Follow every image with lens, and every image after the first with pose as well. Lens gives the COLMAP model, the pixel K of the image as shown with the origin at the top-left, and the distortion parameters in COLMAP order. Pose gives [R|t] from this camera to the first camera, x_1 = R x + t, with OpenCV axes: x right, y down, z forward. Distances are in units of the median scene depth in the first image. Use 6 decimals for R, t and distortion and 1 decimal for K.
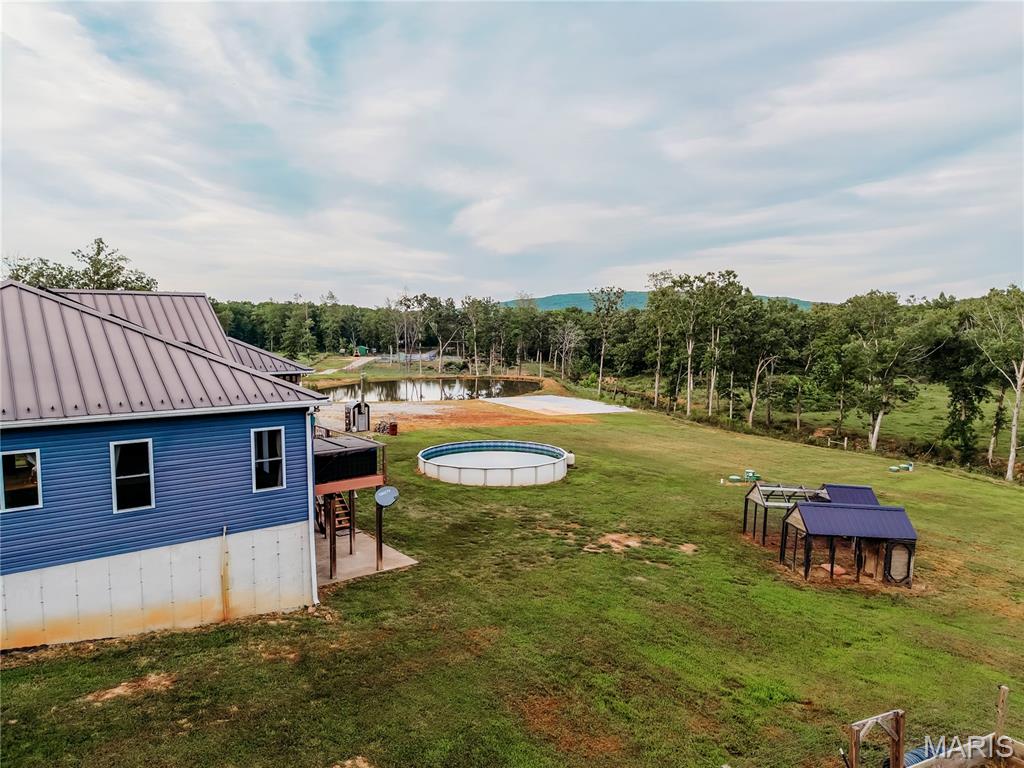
lens RADIAL K [[695.6, 0, 531.4], [0, 695.6, 402.4], [0, 0, 1]] dist [0.047271, -0.007560]
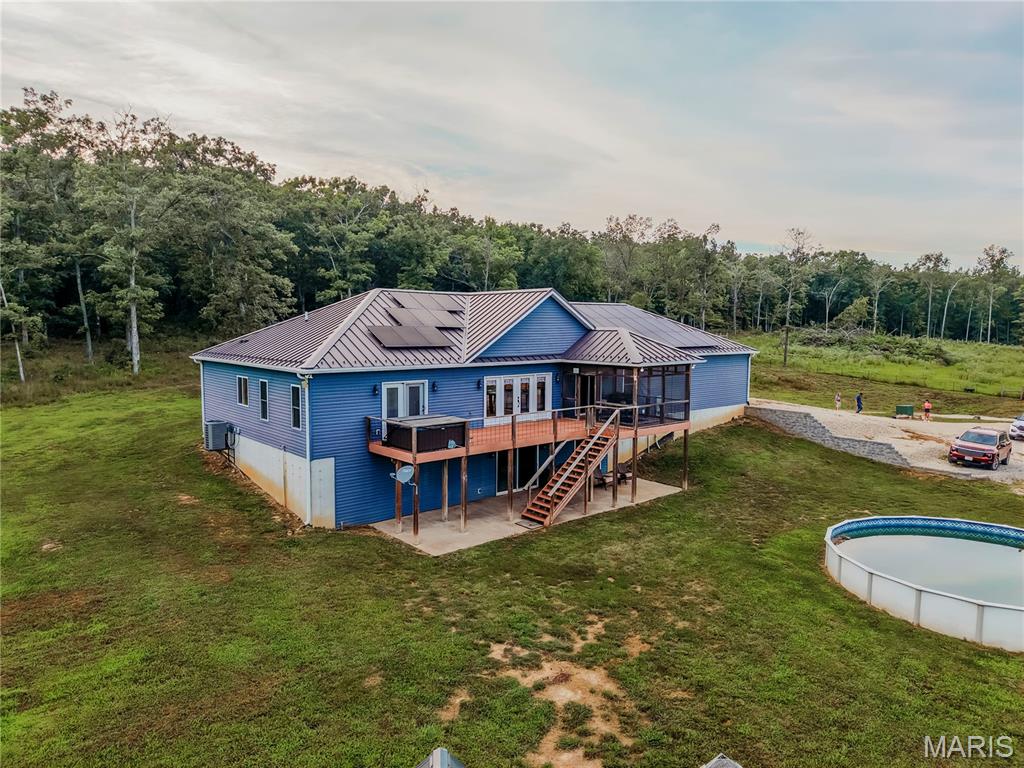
lens RADIAL K [[695.6, 0, 466.5], [0, 695.6, 389.3], [0, 0, 1]] dist [0.047271, -0.007560]
pose [[0.041185, 0.106453, -0.993464, 0.588068], [-0.127214, 0.986774, 0.100462, -0.072528], [0.991020, 0.122246, 0.054182, 0.762676]]
